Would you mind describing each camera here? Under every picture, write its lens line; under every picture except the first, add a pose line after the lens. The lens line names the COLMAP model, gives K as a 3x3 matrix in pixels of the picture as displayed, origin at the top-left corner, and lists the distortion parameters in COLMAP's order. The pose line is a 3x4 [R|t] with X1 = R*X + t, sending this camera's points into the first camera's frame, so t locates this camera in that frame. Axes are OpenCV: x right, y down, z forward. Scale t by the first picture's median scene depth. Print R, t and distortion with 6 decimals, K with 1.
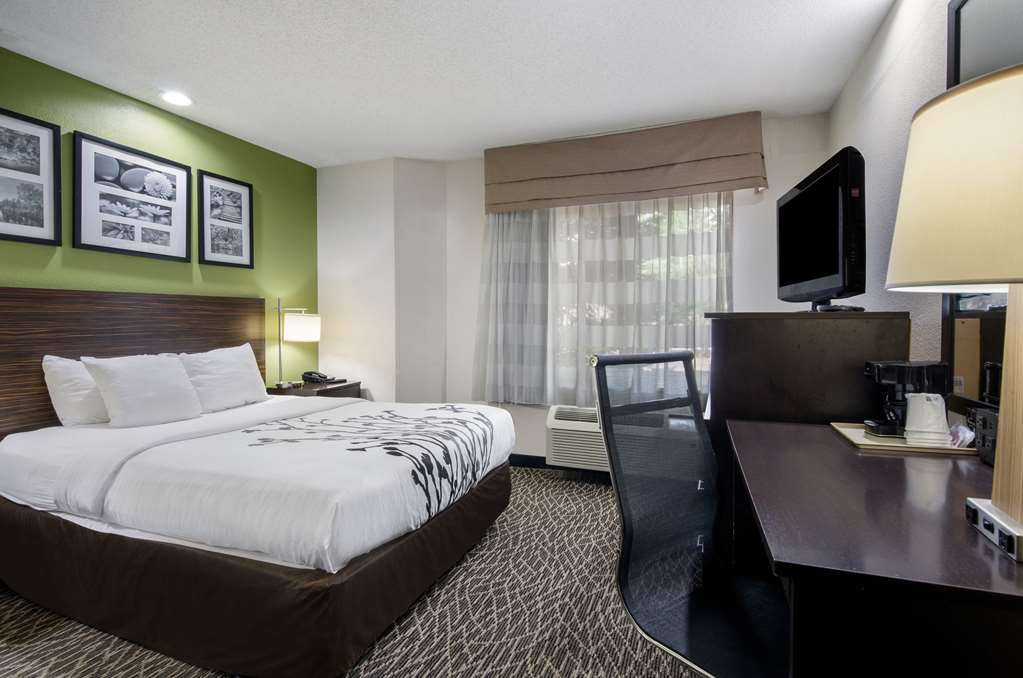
lens RADIAL K [[508.8, 0, 506.9], [0, 508.8, 325.6], [0, 0, 1]] dist [0.000613, -0.009360]
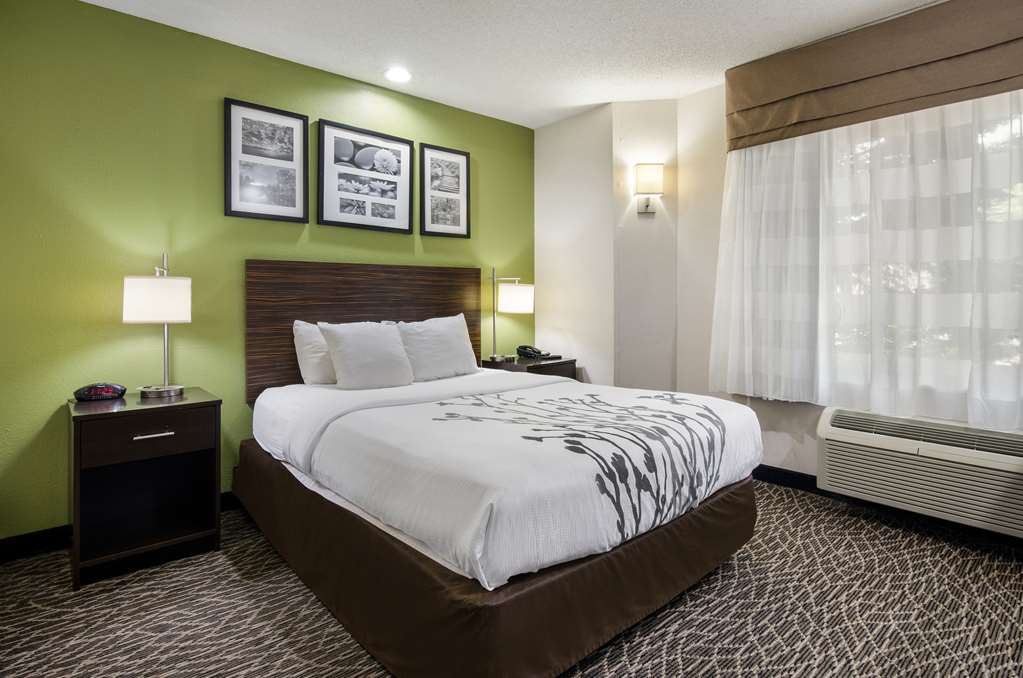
lens RADIAL K [[520.5, 0, 511.6], [0, 520.5, 300.3], [0, 0, 1]] dist [0.006580, -0.010672]
pose [[0.882965, -0.001818, -0.469435, 0.052081], [-0.004510, 0.999914, -0.012355, 0.024000], [0.469417, 0.013026, 0.882881, 0.182117]]
